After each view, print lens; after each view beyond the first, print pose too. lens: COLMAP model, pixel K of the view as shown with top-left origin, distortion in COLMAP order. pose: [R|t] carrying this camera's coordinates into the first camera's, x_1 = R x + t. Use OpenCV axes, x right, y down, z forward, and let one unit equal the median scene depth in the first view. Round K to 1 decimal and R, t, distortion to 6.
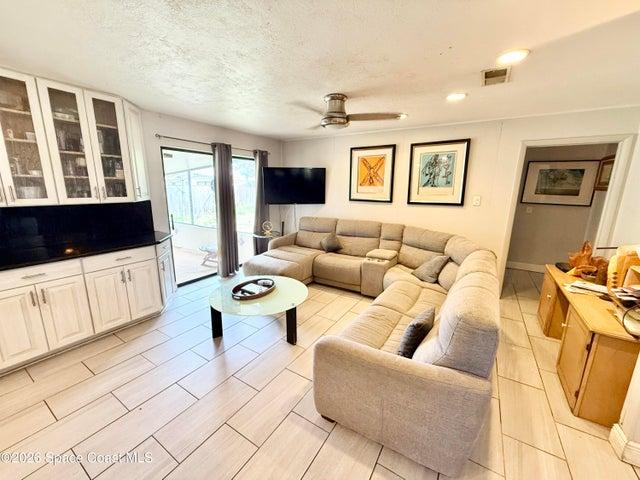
lens RADIAL K [[254.9, 0, 318.5], [0, 254.9, 240.3], [0, 0, 1]] dist [-0.000899, 0.000077]
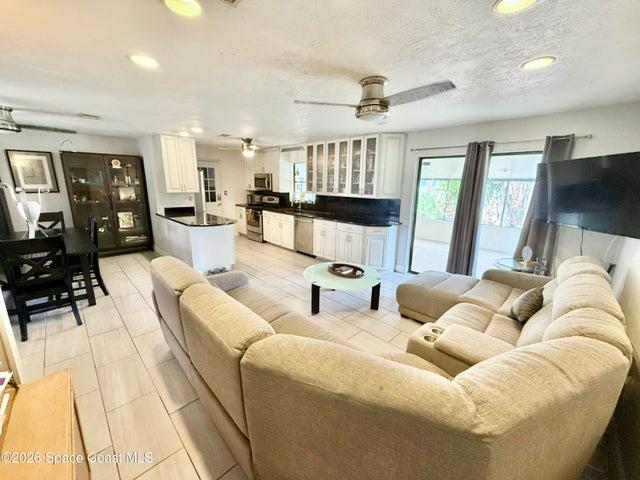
lens RADIAL K [[254.9, 0, 318.5], [0, 254.9, 240.3], [0, 0, 1]] dist [-0.000899, 0.000077]
pose [[-0.215372, 0.194464, -0.956974, 1.009828], [-0.223979, 0.944010, 0.242237, -0.235496], [0.950499, 0.266513, -0.159758, 1.114416]]
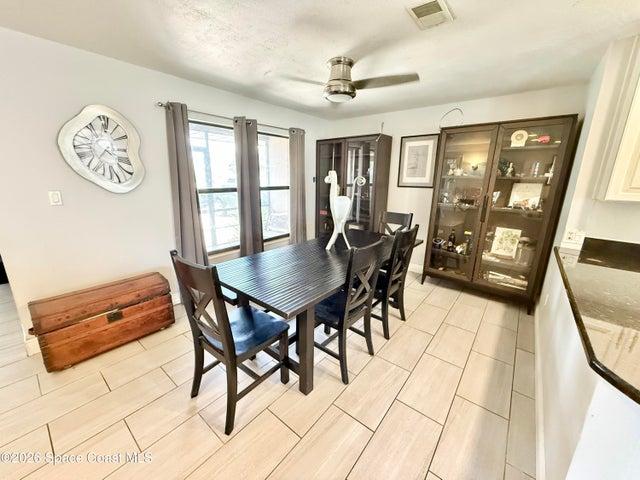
lens RADIAL K [[254.9, 0, 318.5], [0, 254.9, 240.3], [0, 0, 1]] dist [-0.000899, 0.000077]
pose [[-0.991845, -0.067994, 0.107795, 0.002291], [-0.012695, 0.894302, 0.447284, -0.047377], [-0.126813, 0.442268, -0.887872, 0.354817]]
